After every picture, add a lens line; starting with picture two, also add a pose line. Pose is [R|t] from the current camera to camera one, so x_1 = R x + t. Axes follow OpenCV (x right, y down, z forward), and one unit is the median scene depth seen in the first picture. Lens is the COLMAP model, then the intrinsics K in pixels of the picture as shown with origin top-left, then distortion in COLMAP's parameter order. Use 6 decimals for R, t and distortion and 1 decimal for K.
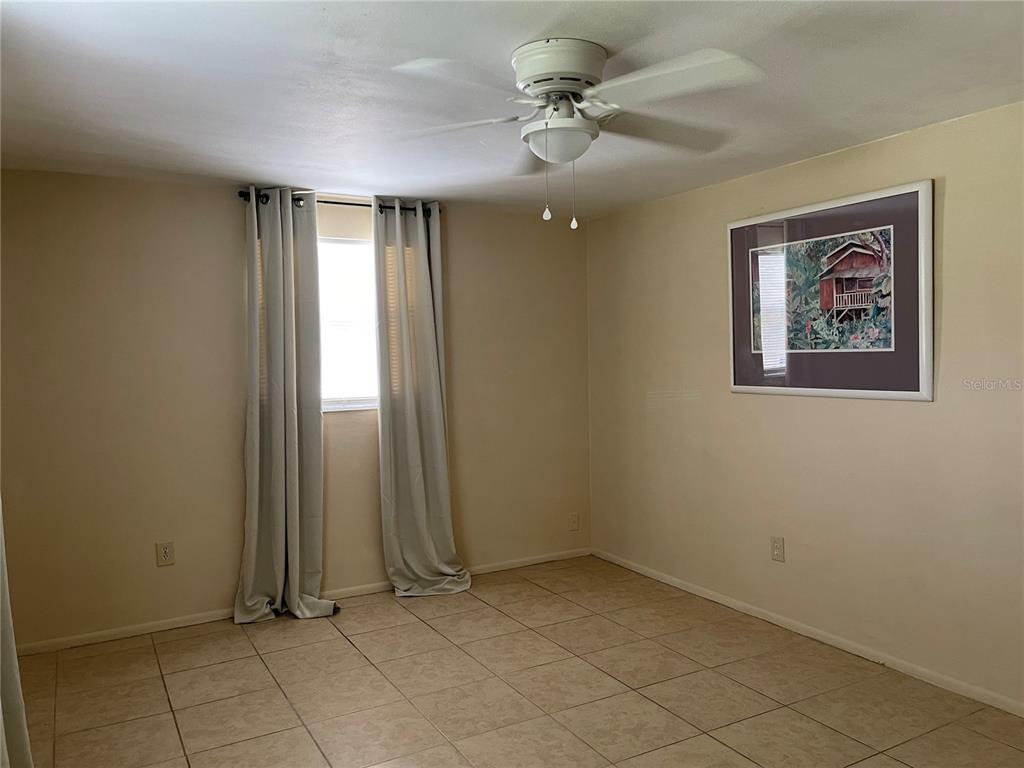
lens RADIAL K [[769.6, 0, 514.8], [0, 769.6, 382.3], [0, 0, 1]] dist [0.028877, -0.051126]
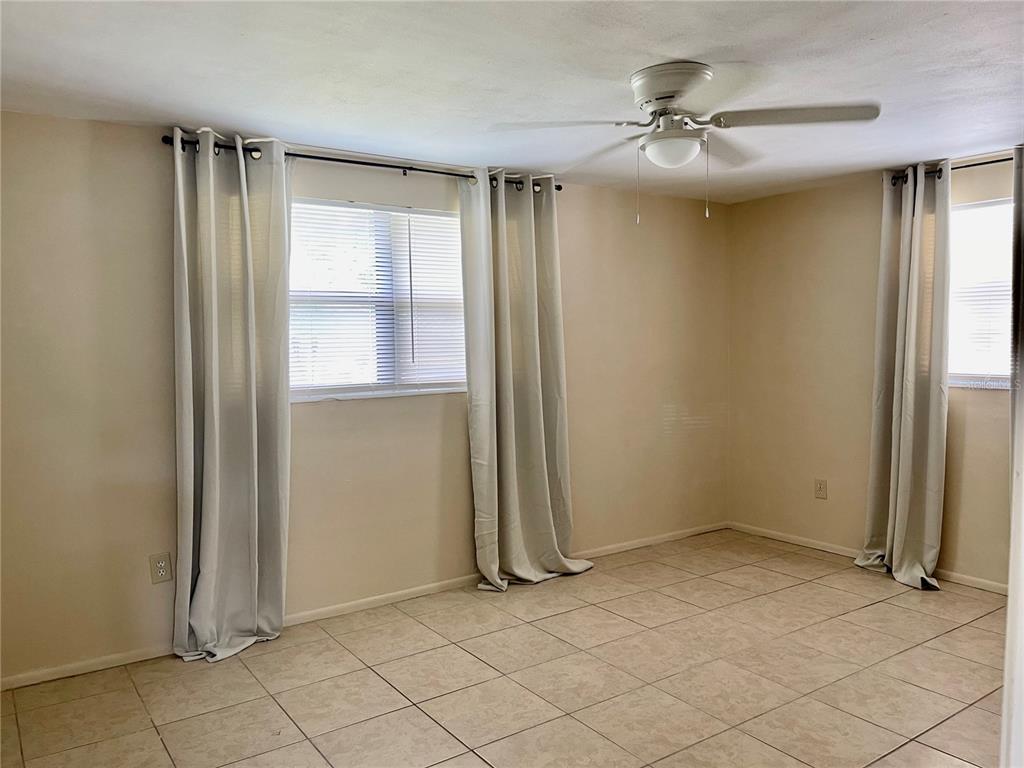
lens RADIAL K [[769.6, 0, 514.7], [0, 769.6, 384.7], [0, 0, 1]] dist [0.028877, -0.051126]
pose [[0.100960, 0.081325, -0.991561, 0.778331], [-0.031232, 0.996421, 0.078544, -0.027704], [0.994400, 0.023039, 0.103139, 0.420128]]
